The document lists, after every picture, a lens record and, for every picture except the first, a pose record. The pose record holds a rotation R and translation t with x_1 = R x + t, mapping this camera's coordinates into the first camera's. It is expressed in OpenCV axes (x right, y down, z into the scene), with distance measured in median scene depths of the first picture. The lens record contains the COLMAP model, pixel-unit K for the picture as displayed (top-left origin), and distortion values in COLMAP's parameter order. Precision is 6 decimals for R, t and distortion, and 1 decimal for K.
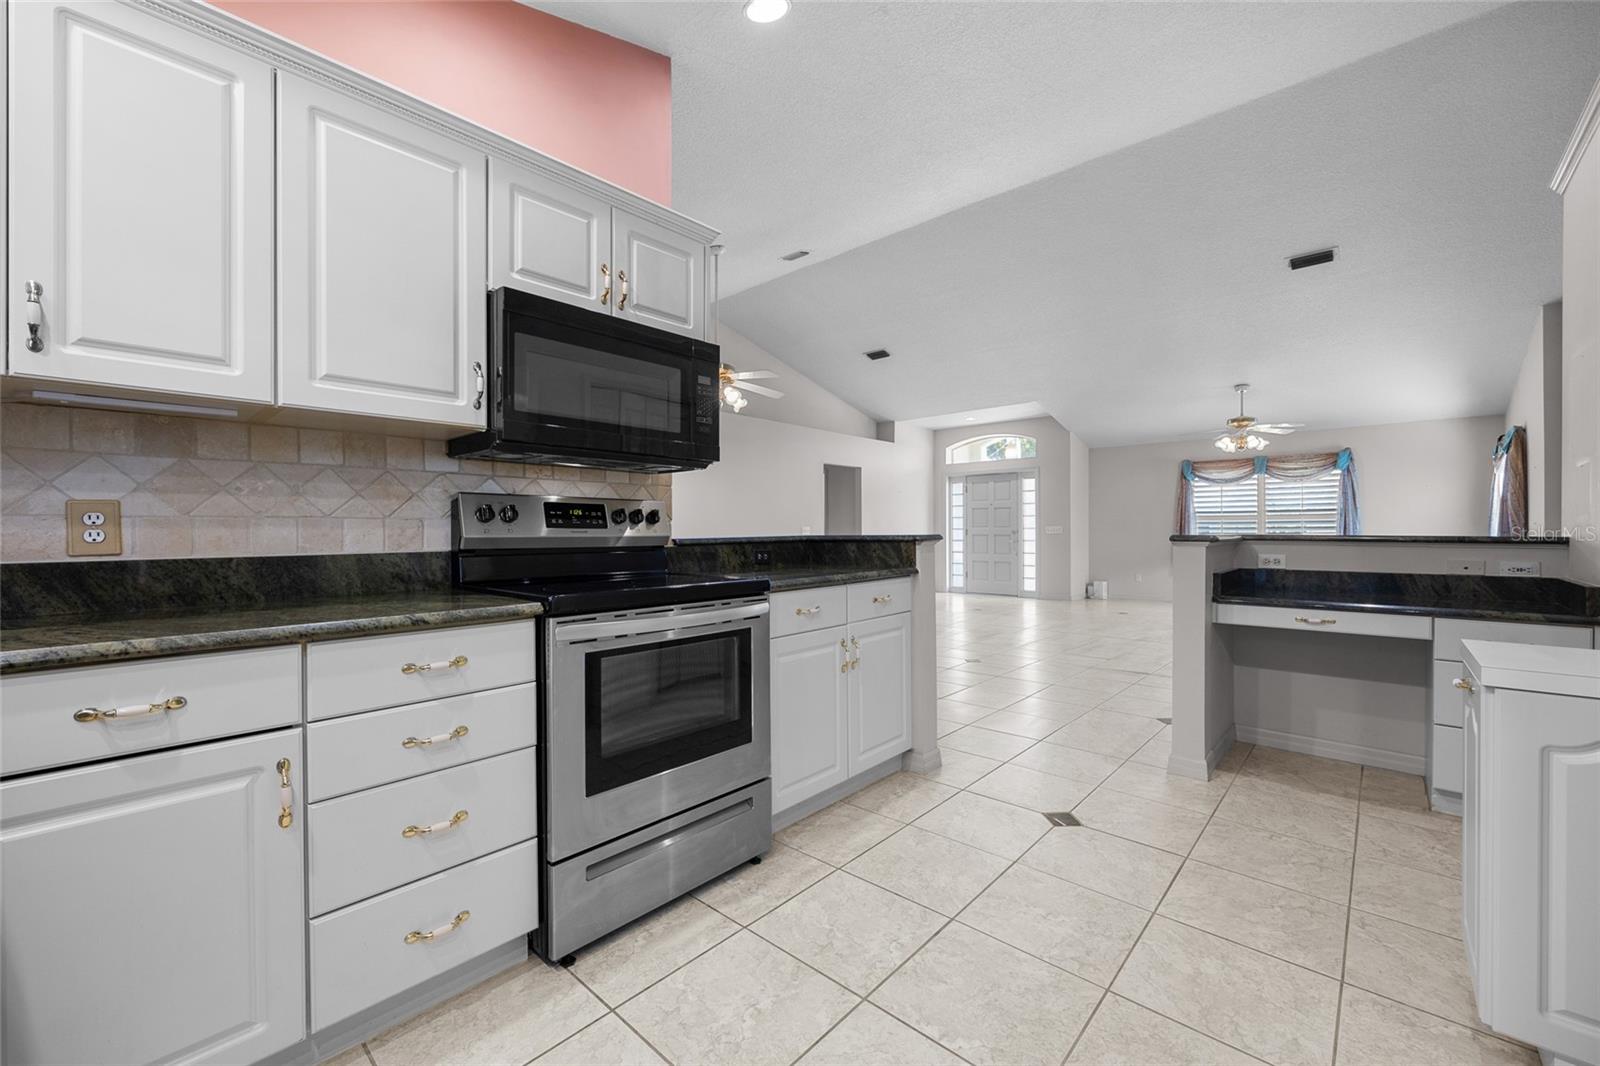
lens RADIAL K [[642.5, 0, 802.3], [0, 642.5, 529.8], [0, 0, 1]] dist [-0.001856, -0.000172]
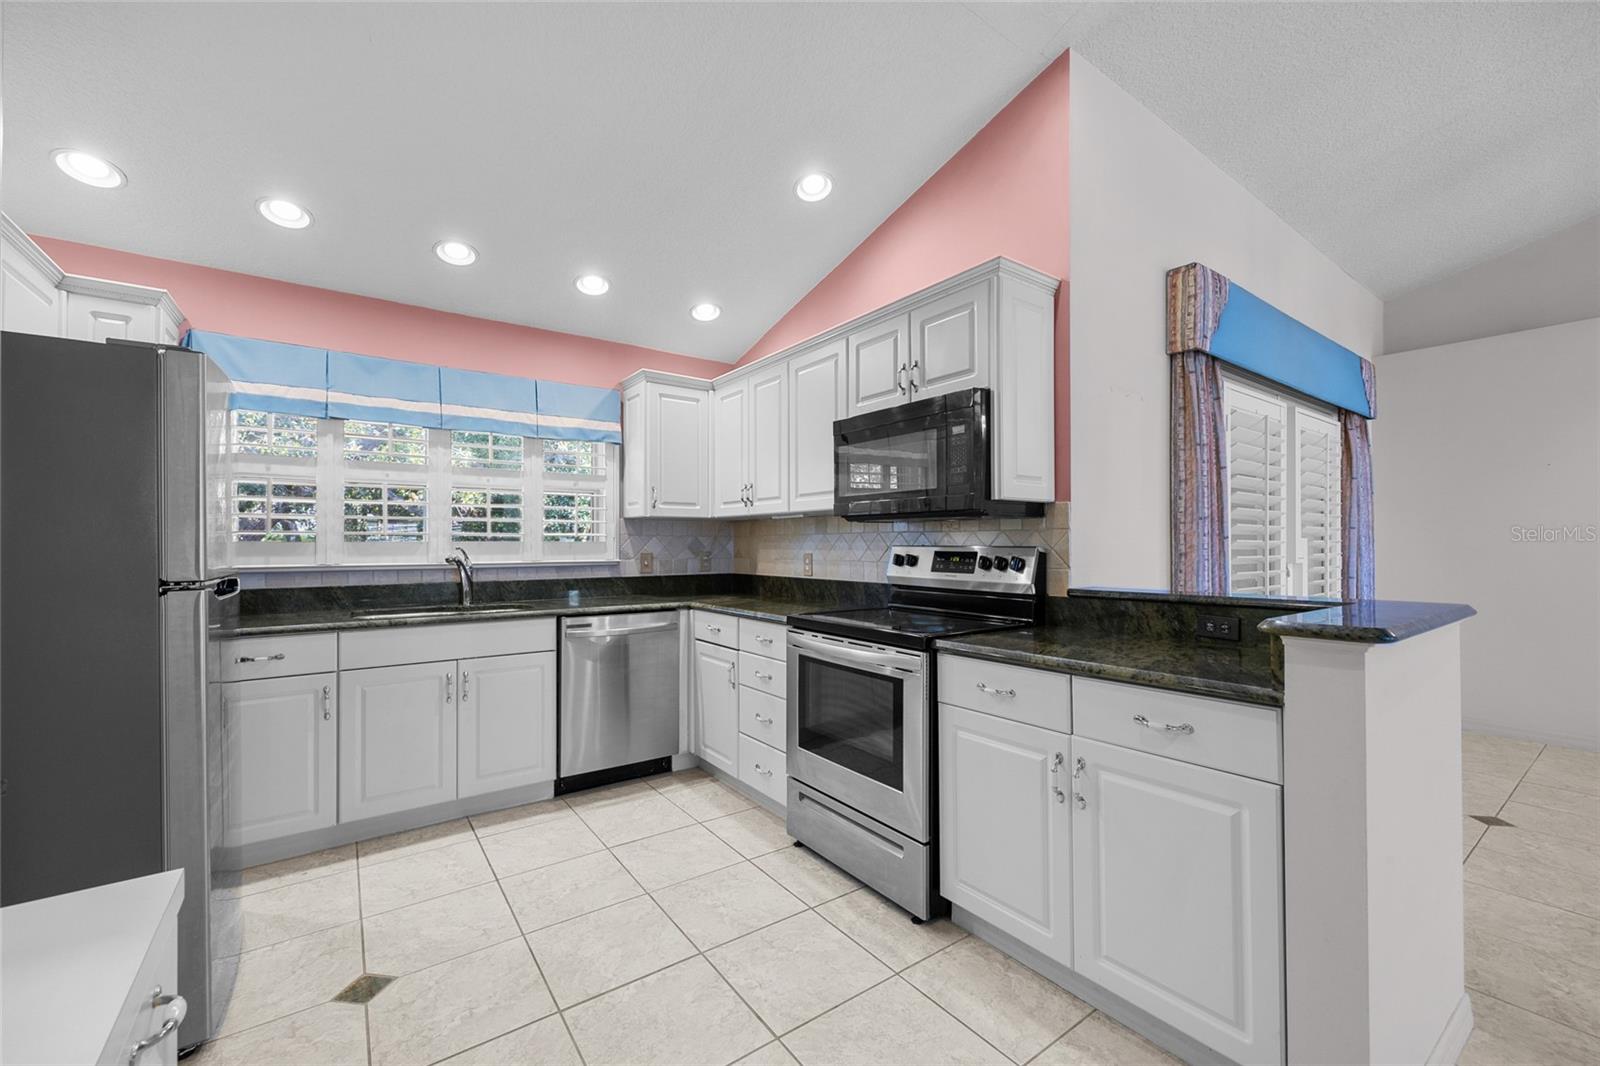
lens RADIAL K [[641.9, 0, 802.2], [0, 641.9, 538.7], [0, 0, 1]] dist [-0.000763, 0.000038]
pose [[-0.205065, -0.004600, -0.978738, 0.553696], [0.002631, 0.999983, -0.005251, -0.037939], [0.978745, -0.003651, -0.205049, 0.616332]]
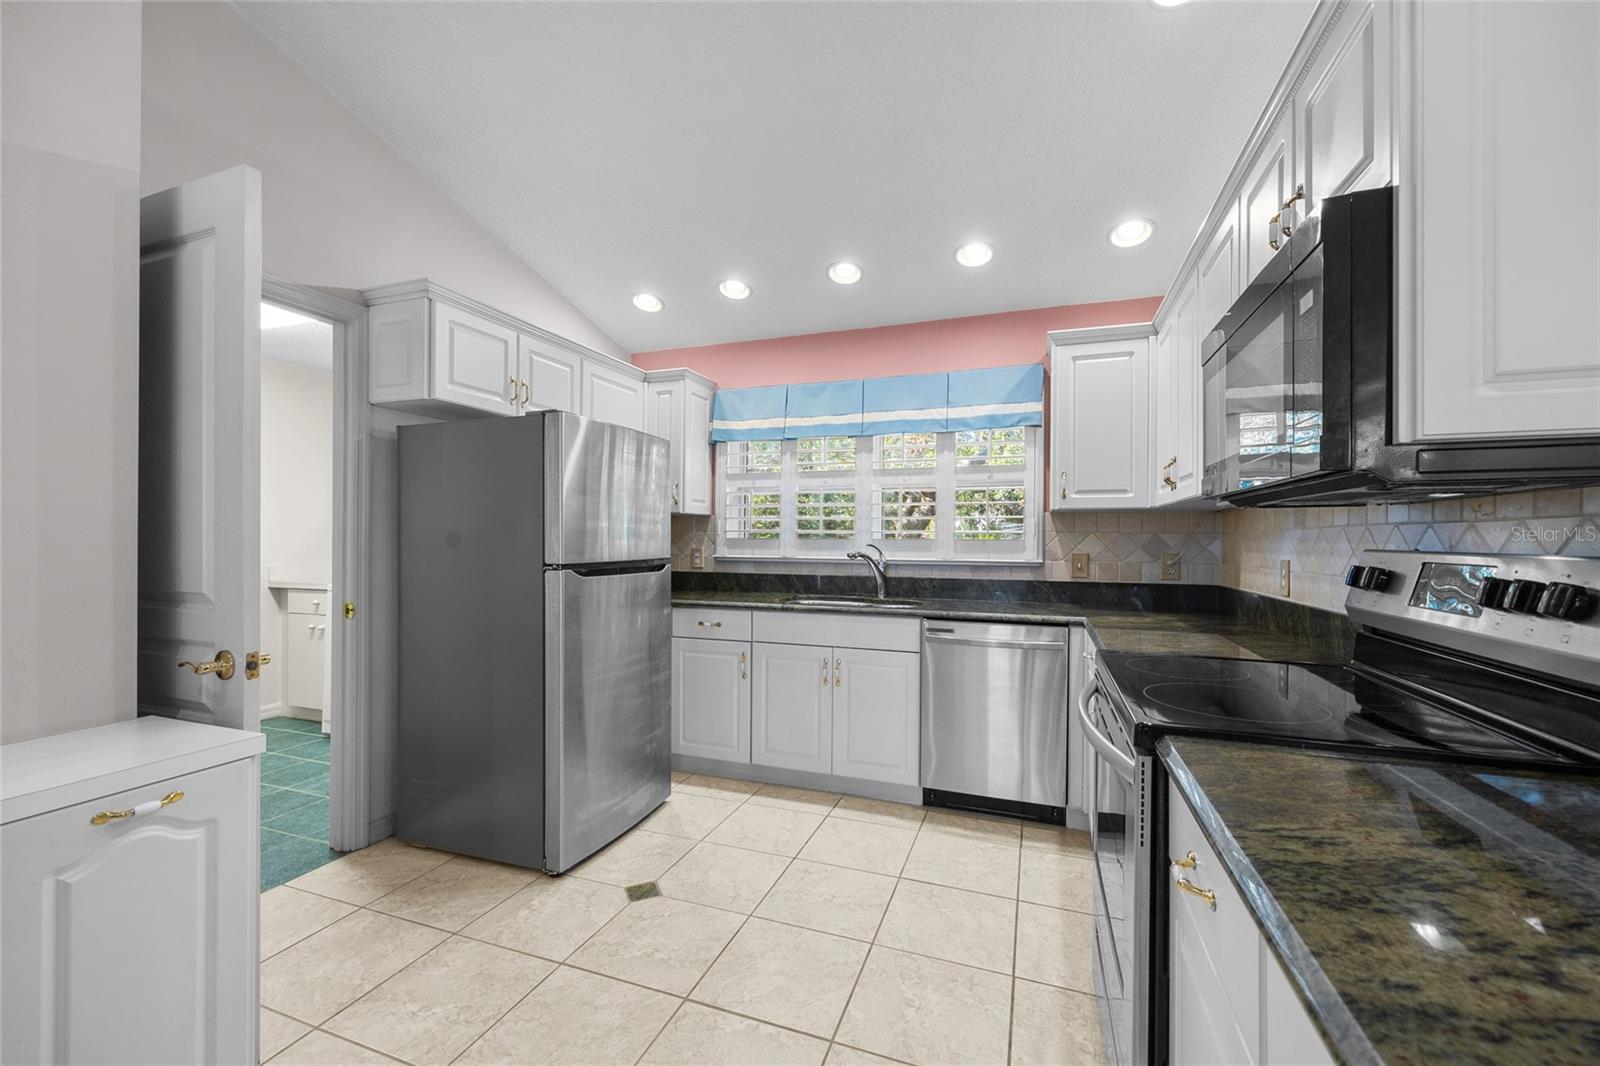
lens RADIAL K [[641.9, 0, 802.2], [0, 641.9, 538.7], [0, 0, 1]] dist [-0.000763, 0.000038]
pose [[-0.925930, -0.003136, -0.377682, 0.228342], [-0.003059, 0.999995, -0.000803, -0.038752], [0.377683, 0.000412, -0.925935, 0.823293]]
